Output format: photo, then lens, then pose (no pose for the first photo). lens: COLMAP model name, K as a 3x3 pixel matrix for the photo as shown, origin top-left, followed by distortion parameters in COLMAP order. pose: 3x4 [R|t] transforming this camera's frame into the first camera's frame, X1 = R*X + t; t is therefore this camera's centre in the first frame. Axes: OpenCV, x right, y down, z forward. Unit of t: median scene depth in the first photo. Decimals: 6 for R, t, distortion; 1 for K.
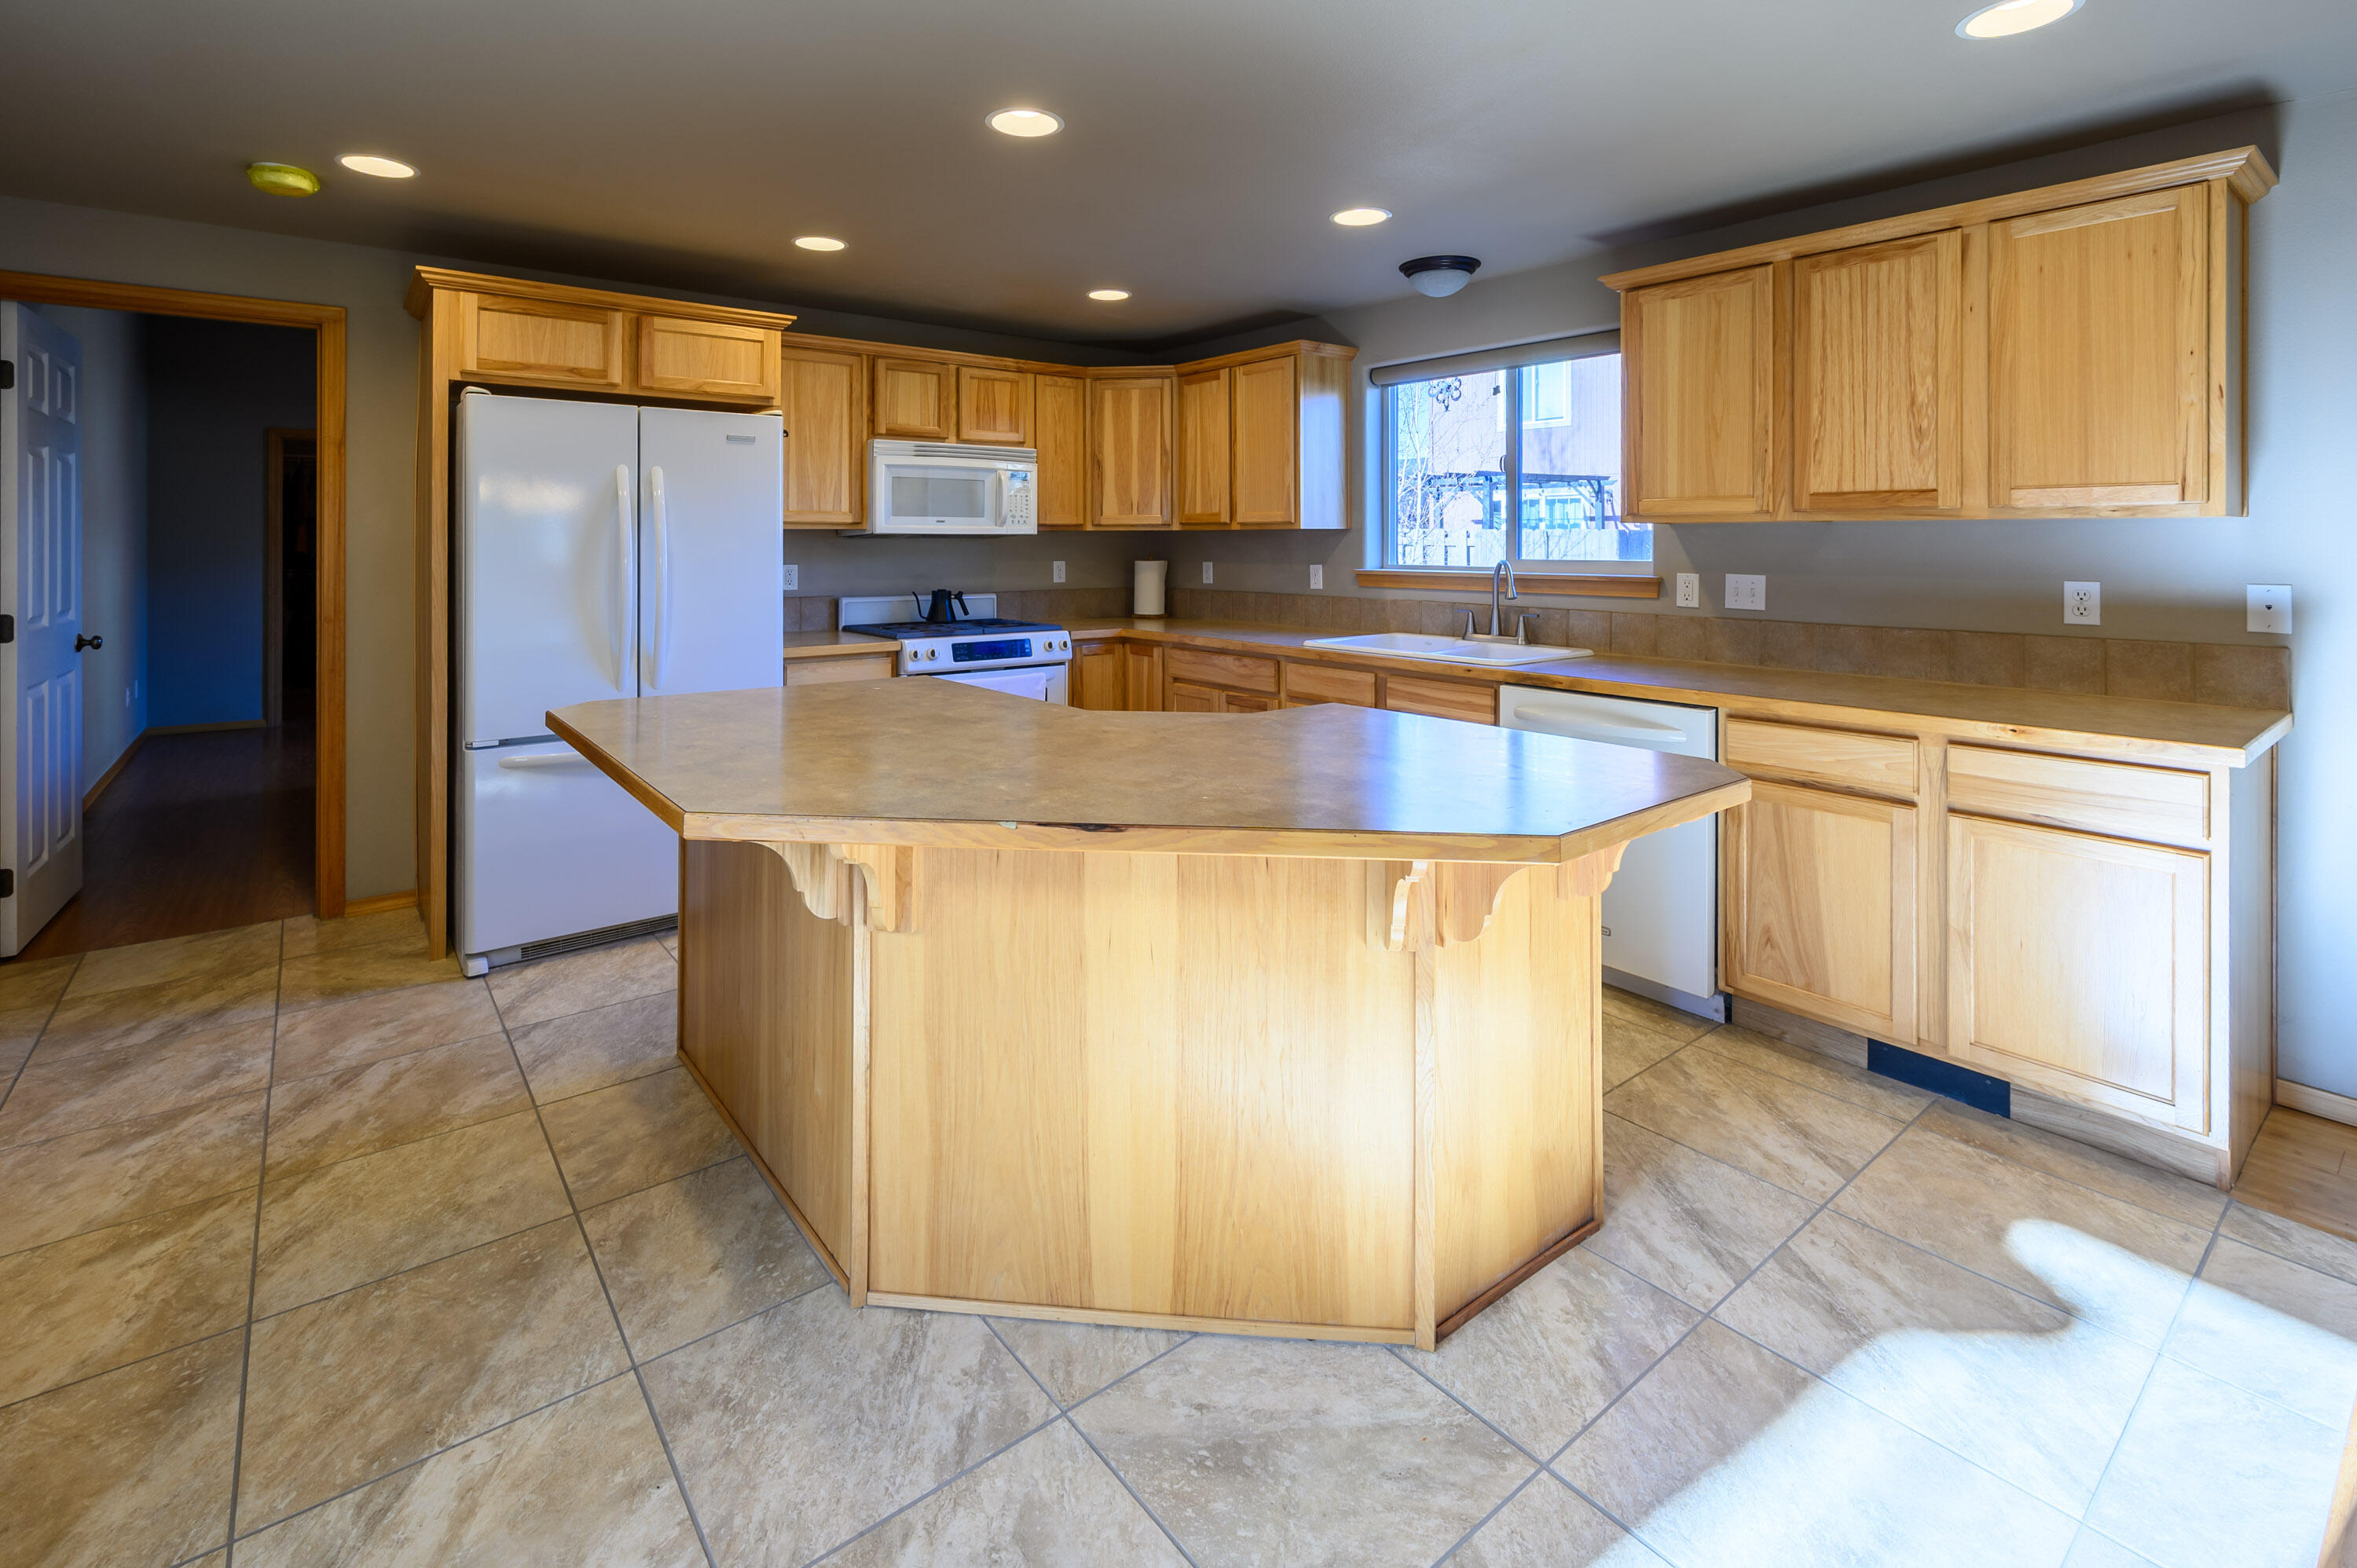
lens RADIAL K [[1077.9, 0, 1134.1], [0, 1077.9, 538.8], [0, 0, 1]] dist [0.001896, -0.000511]
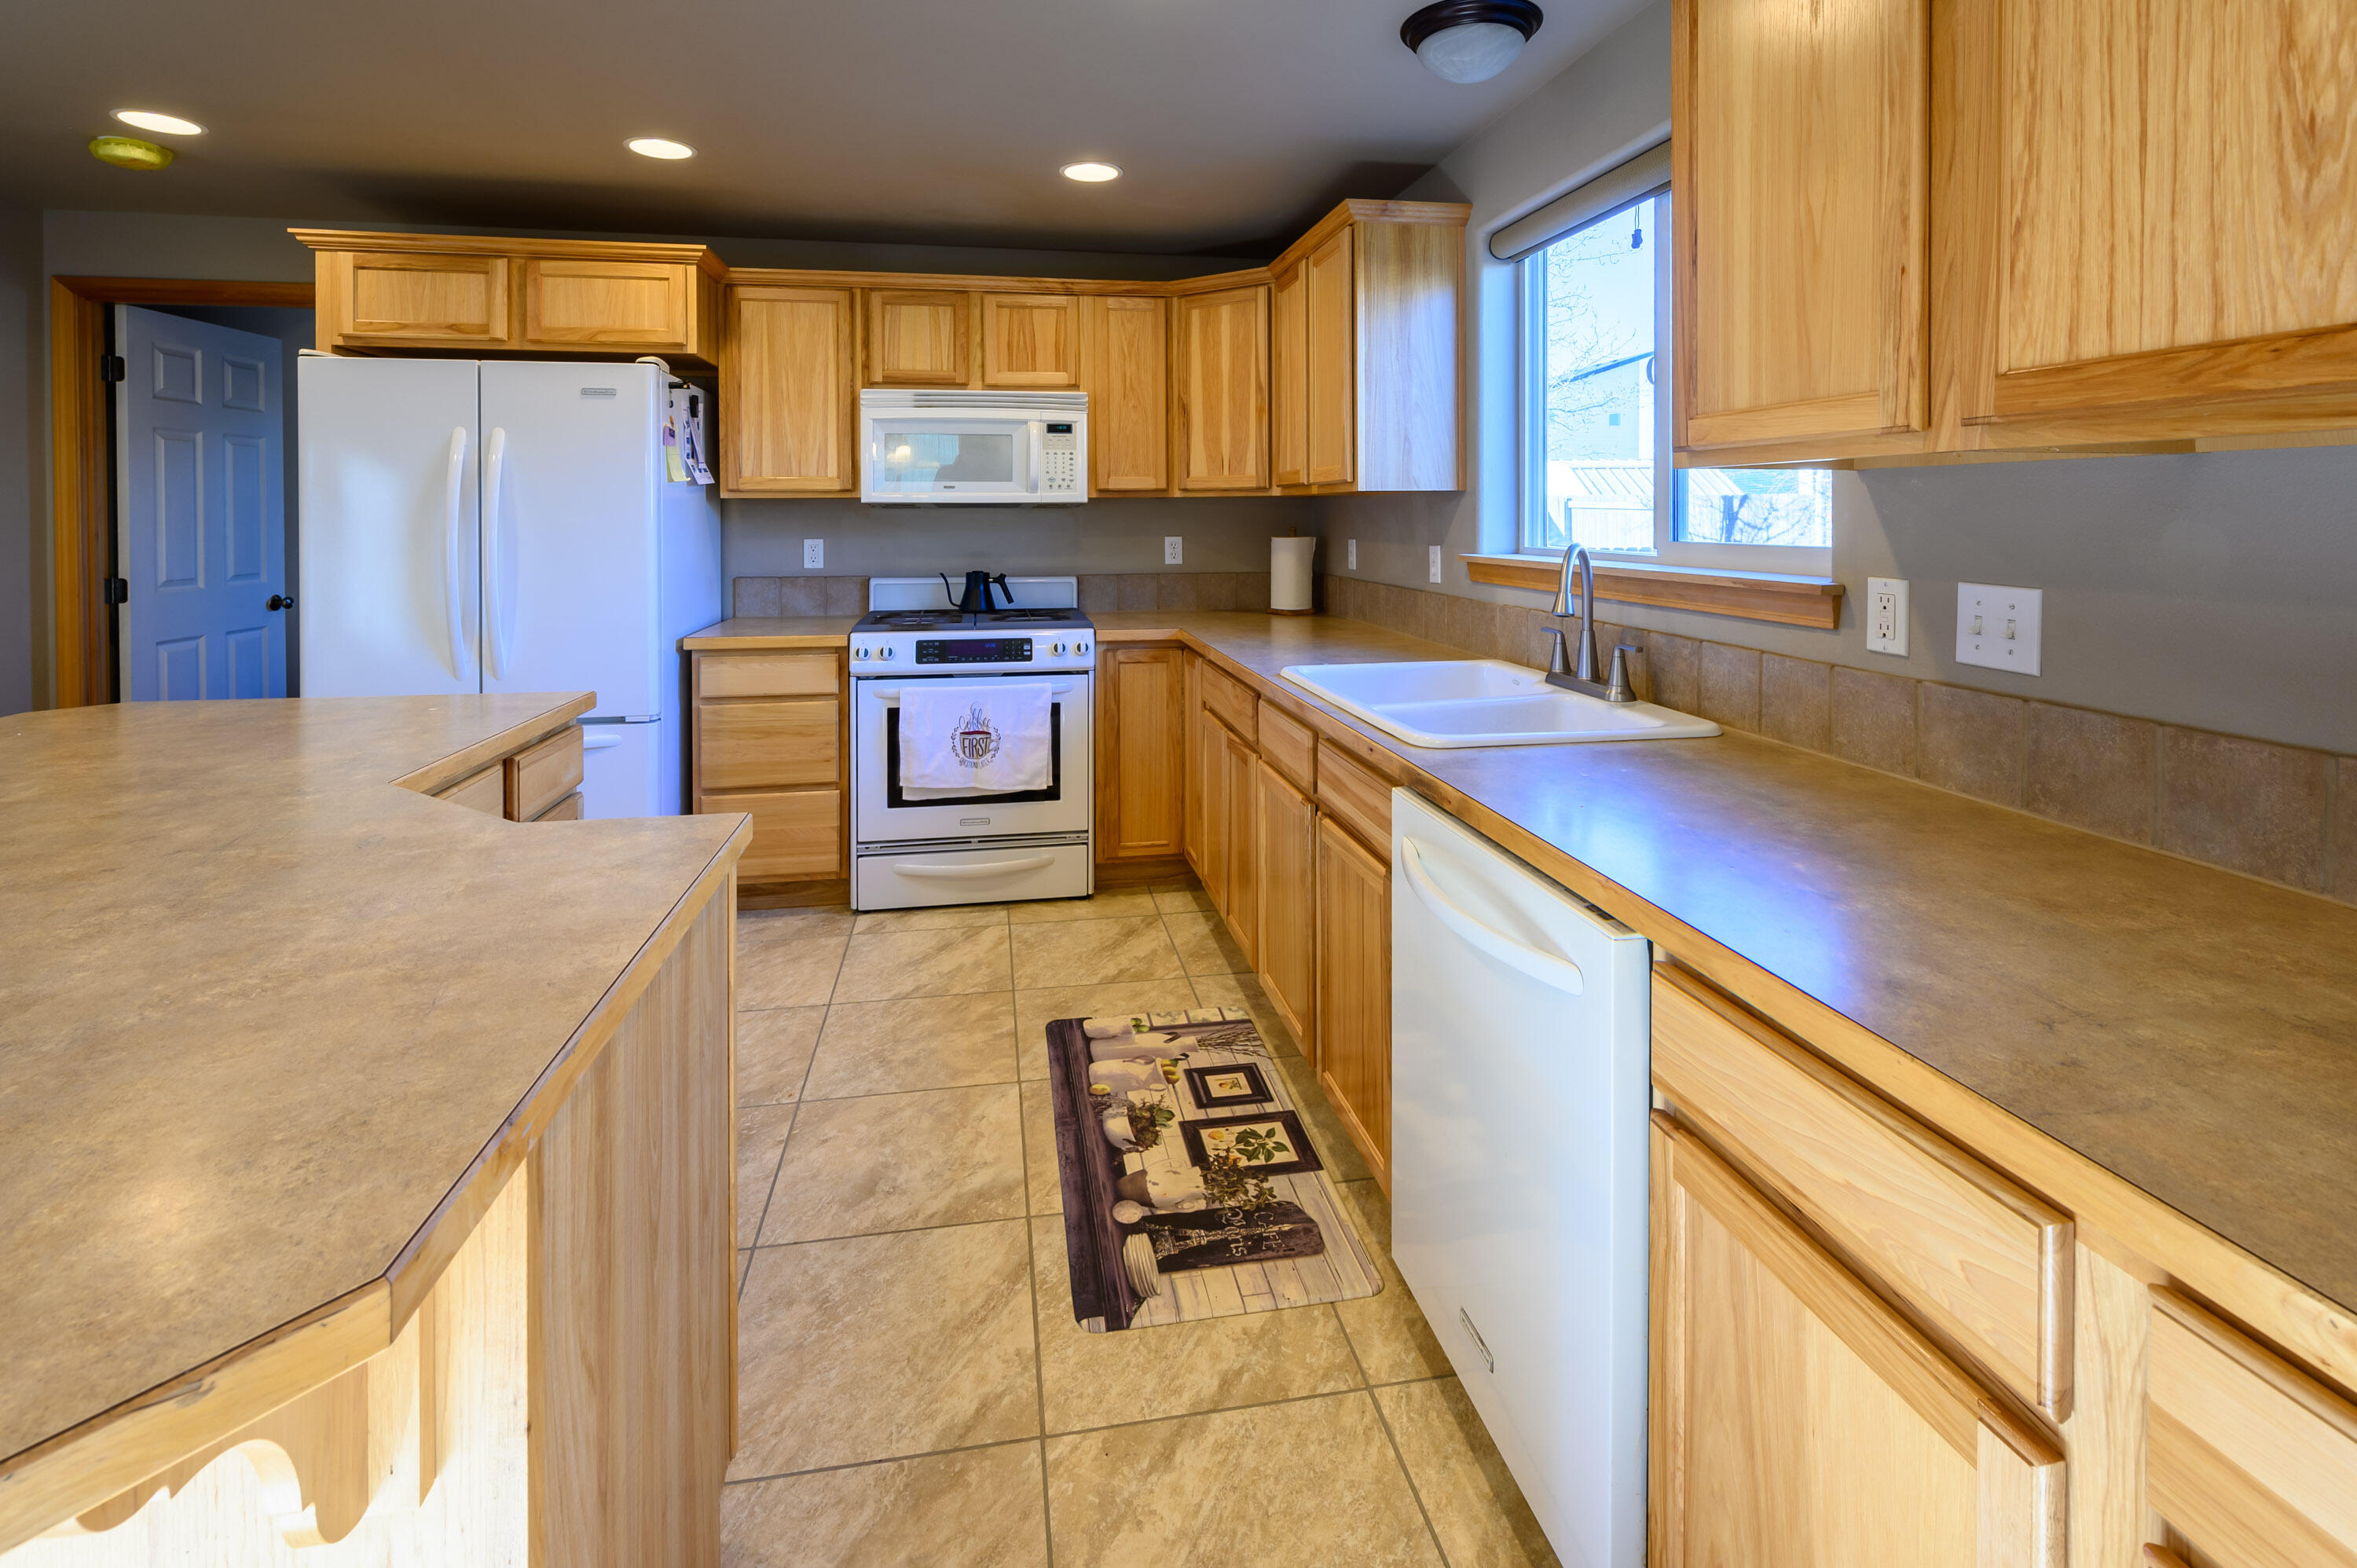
lens RADIAL K [[1095.6, 0, 1175.9], [0, 1095.6, 521.7], [0, 0, 1]] dist [-0.001968, 0.000760]
pose [[0.889470, 0.001007, -0.456992, 0.370520], [0.004324, 0.999934, 0.010620, 0.001823], [0.456973, -0.011423, 0.889407, 0.369962]]
